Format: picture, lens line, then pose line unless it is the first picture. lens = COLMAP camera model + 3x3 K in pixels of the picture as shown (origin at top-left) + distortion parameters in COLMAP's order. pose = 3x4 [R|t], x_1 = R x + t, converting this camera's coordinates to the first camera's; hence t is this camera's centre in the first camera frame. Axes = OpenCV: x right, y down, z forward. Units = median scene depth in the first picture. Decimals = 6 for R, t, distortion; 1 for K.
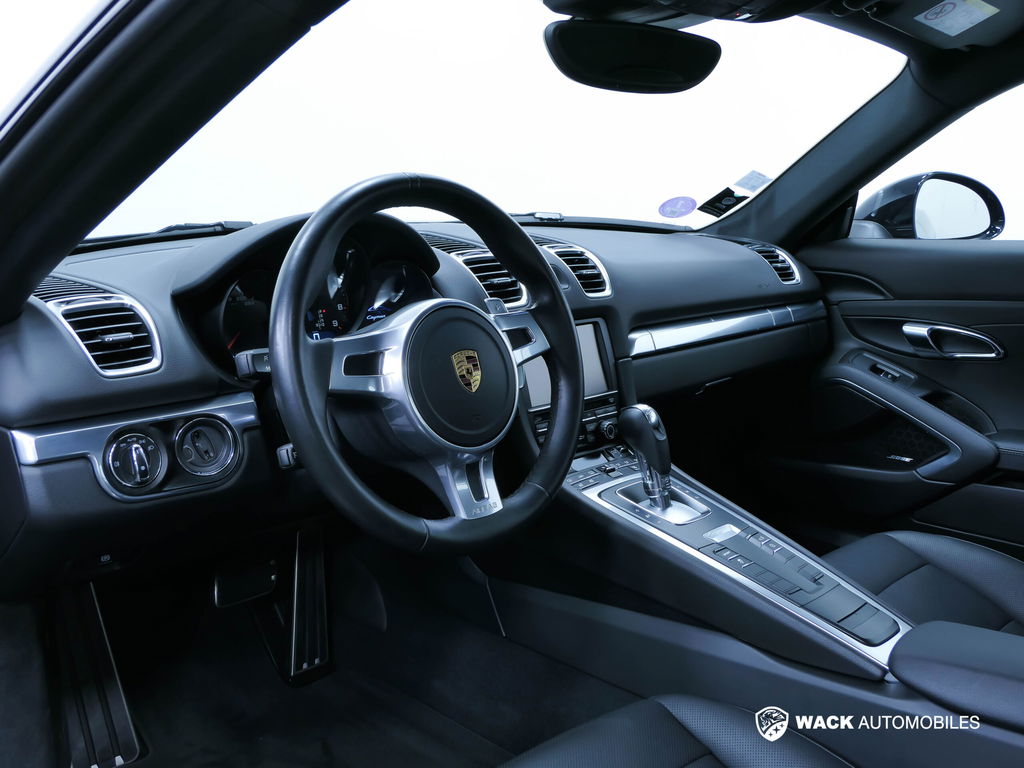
lens RADIAL K [[1020.5, 0, 512.0], [0, 1020.5, 384.0], [0, 0, 1]] dist [0.003492, 0.001883]
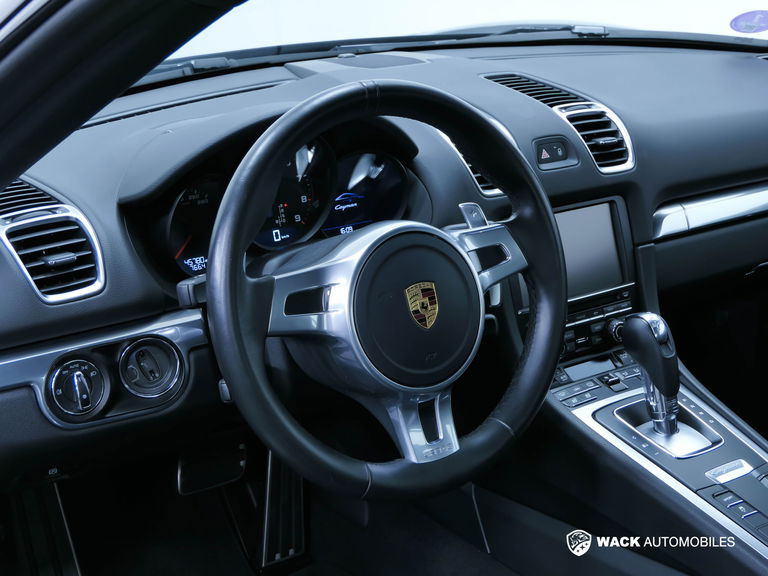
lens RADIAL K [[1339.0, 0, 384.0], [0, 1339.0, 288.0], [0, 0, 1]] dist [-0.030018, 0.138697]
pose [[0.984993, 0.047891, -0.165815, 0.114356], [-0.027480, 0.991993, 0.123268, -0.165676], [0.170391, -0.116861, 0.978422, -0.171472]]
